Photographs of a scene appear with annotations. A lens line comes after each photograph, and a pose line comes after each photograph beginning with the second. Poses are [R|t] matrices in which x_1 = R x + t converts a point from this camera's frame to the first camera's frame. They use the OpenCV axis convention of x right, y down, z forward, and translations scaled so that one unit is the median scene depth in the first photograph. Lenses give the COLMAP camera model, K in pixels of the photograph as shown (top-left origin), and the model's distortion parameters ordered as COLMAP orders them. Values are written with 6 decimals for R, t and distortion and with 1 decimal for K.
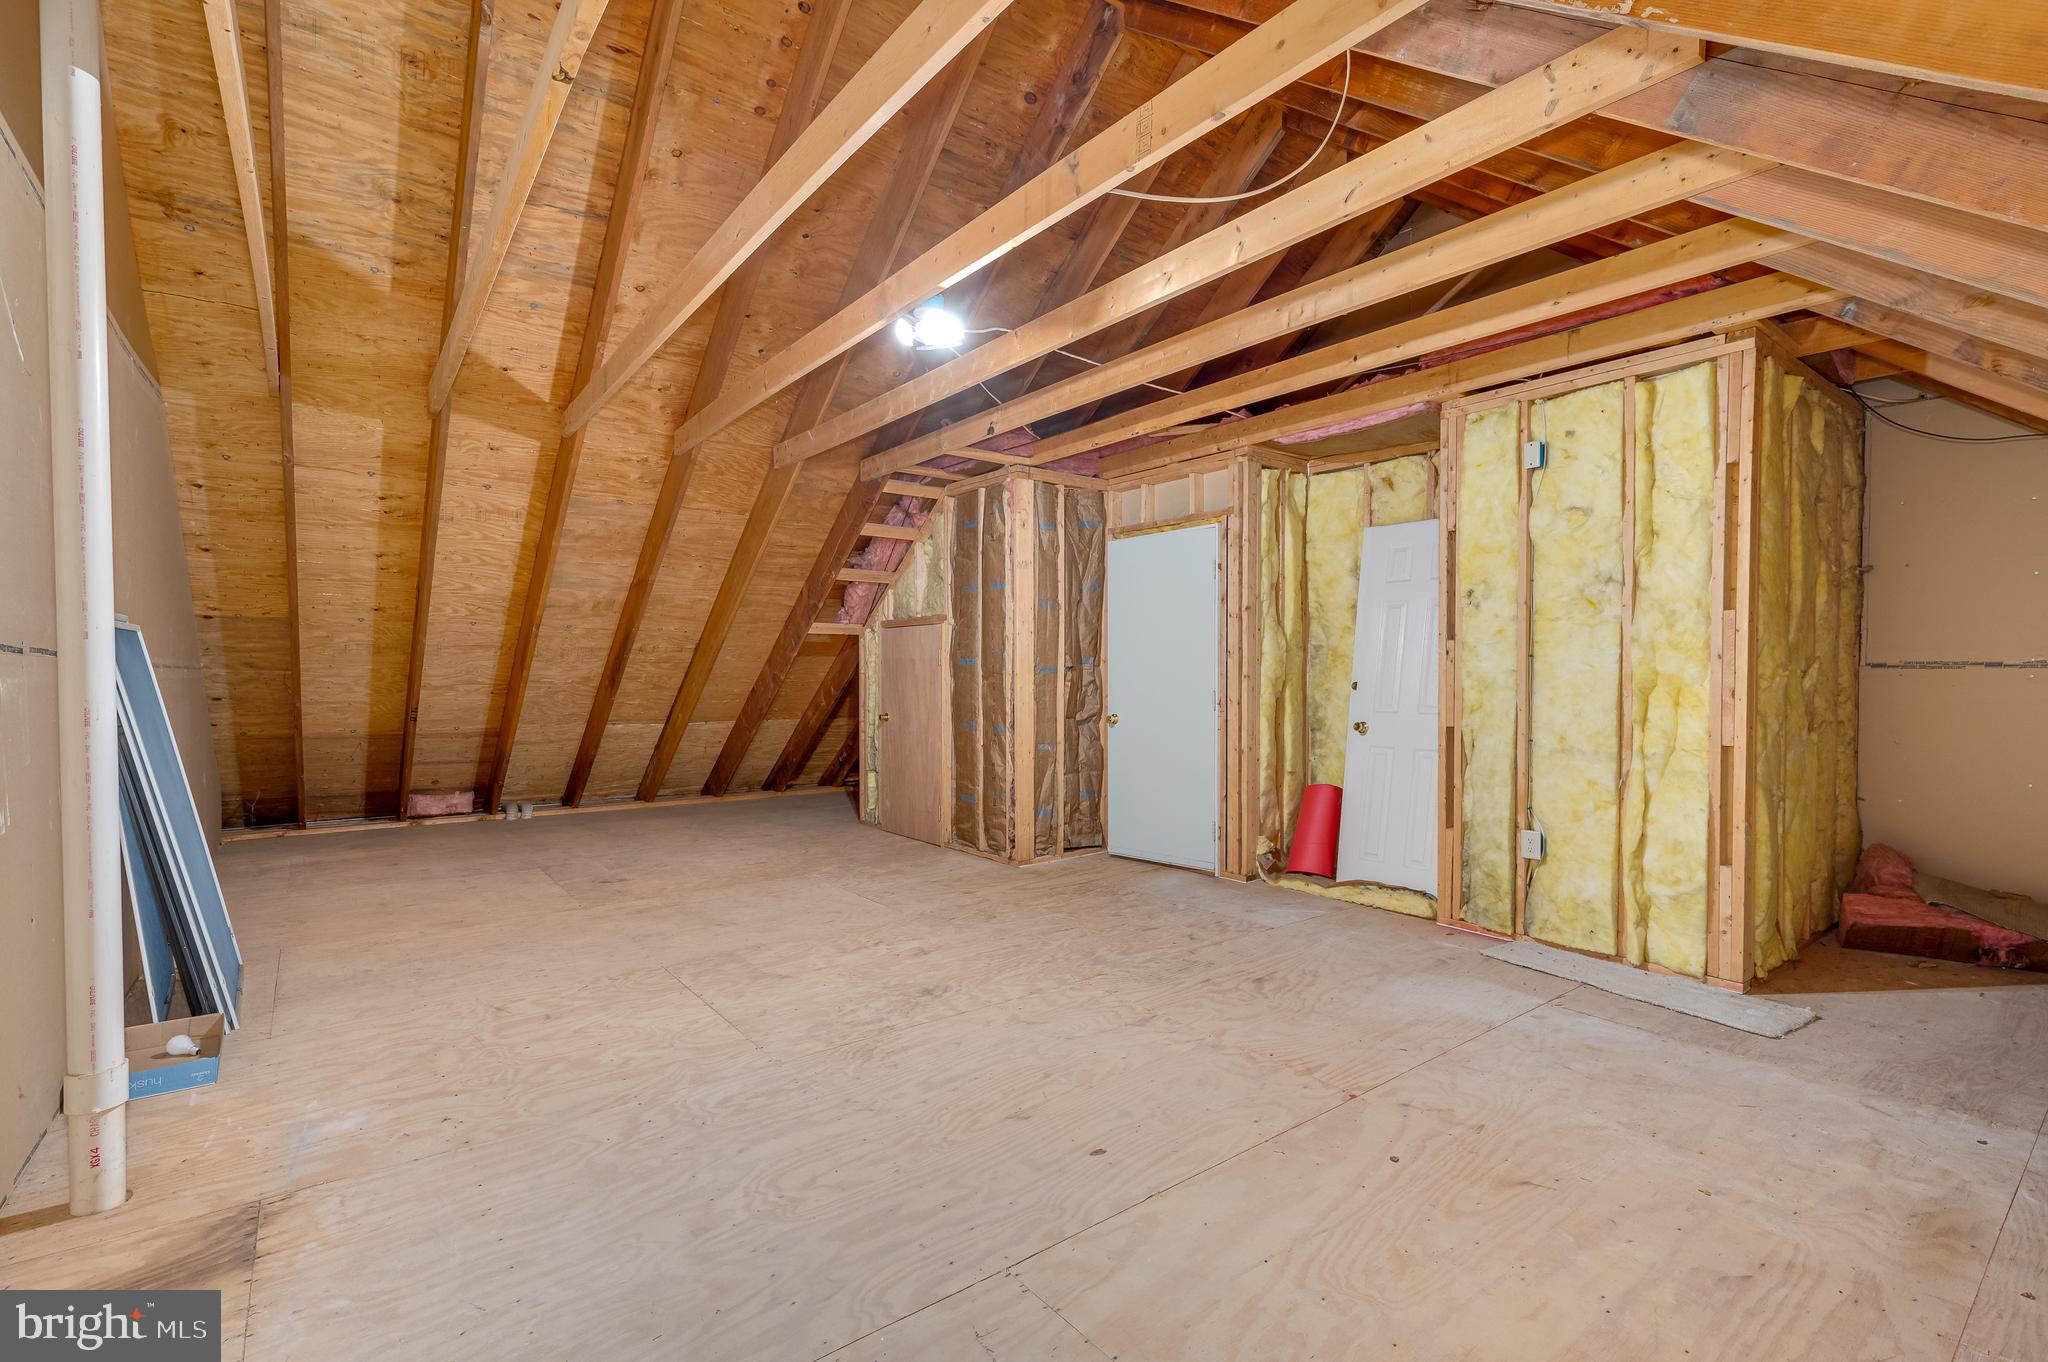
lens RADIAL K [[903.4, 0, 1025.5], [0, 903.4, 692.9], [0, 0, 1]] dist [0.000669, 0.000139]
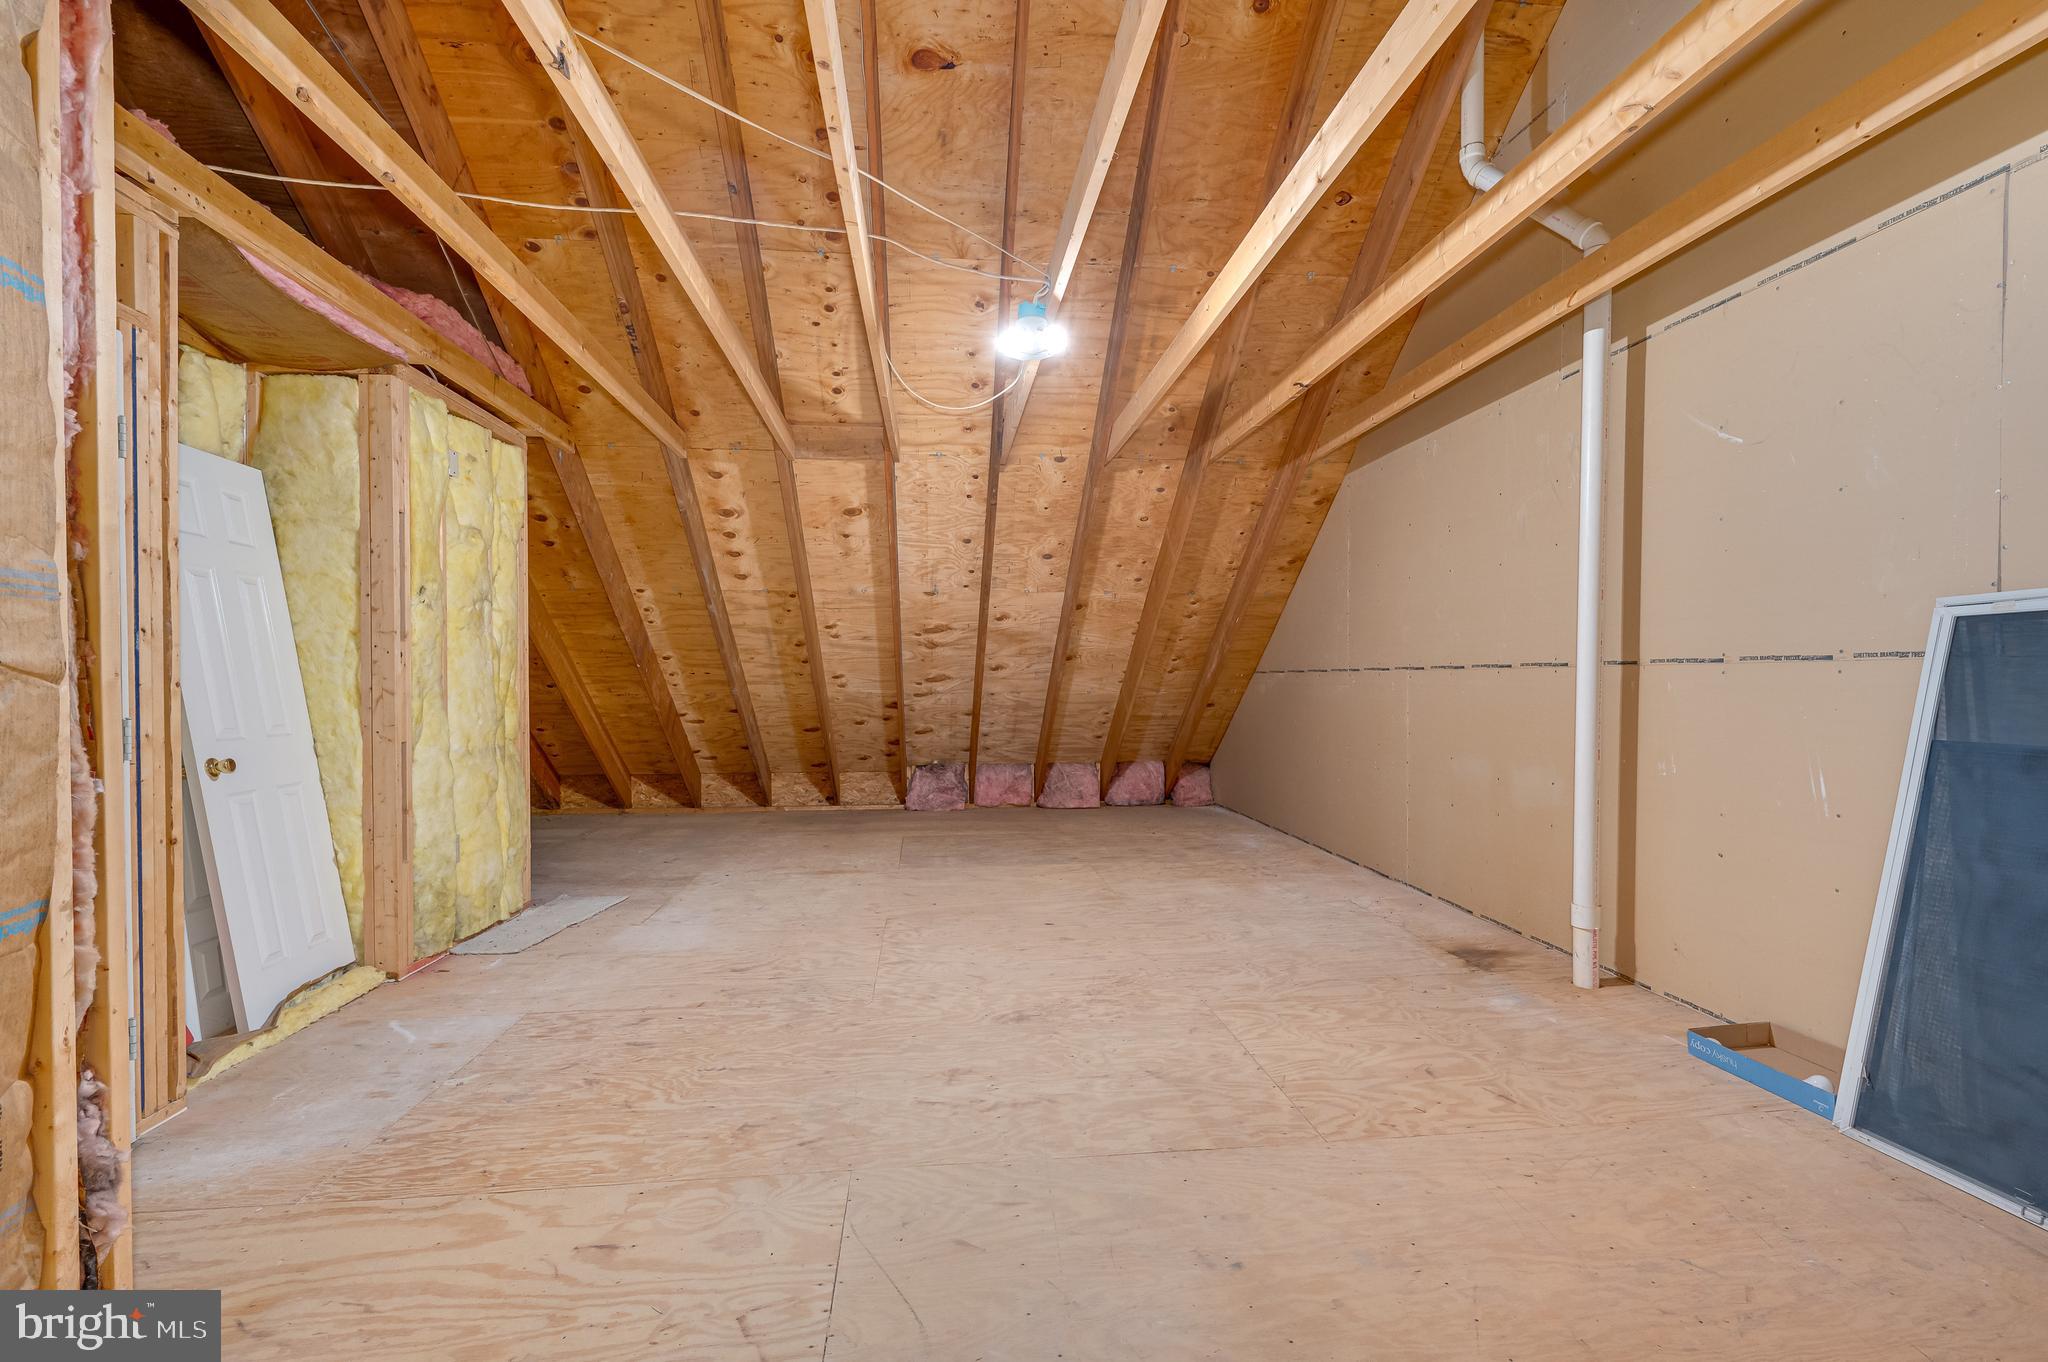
lens RADIAL K [[903.4, 0, 1025.5], [0, 903.4, 692.9], [0, 0, 1]] dist [0.000669, 0.000139]
pose [[-0.848754, -0.003724, 0.528776, -0.602736], [0.013800, 0.999479, 0.029190, -0.032649], [-0.528609, 0.032072, -0.848260, 1.770241]]
